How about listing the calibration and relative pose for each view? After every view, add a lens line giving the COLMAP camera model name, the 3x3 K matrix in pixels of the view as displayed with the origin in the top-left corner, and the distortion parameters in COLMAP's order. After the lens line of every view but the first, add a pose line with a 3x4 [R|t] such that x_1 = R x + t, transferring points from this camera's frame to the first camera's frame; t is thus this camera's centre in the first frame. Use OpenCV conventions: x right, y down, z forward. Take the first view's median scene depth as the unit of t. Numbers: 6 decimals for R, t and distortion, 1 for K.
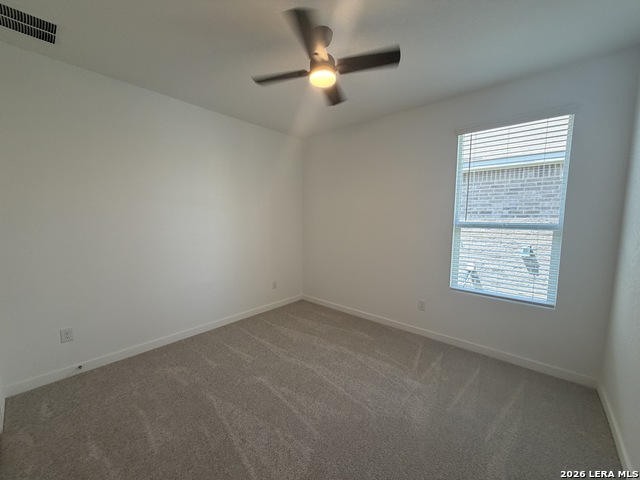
lens RADIAL K [[255.0, 0, 320.9], [0, 255.0, 241.3], [0, 0, 1]] dist [0.000543, 0.000212]
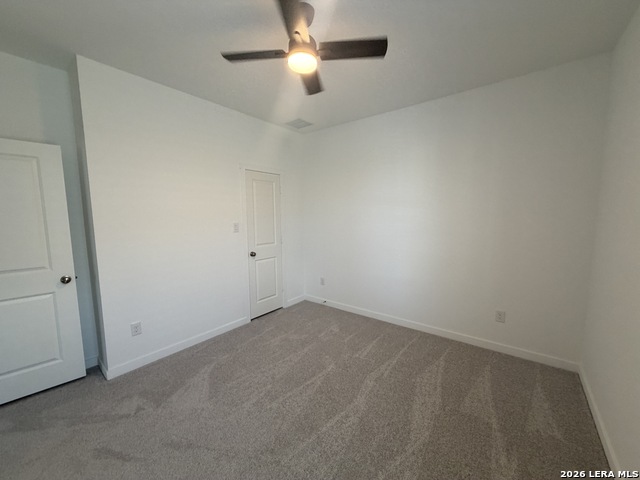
lens RADIAL K [[255.0, 0, 320.9], [0, 255.0, 241.3], [0, 0, 1]] dist [0.000543, 0.000212]
pose [[0.048443, 0.098041, -0.994003, 0.701361], [-0.087081, 0.991796, 0.093579, -0.074016], [0.995023, 0.082025, 0.056583, 0.771165]]
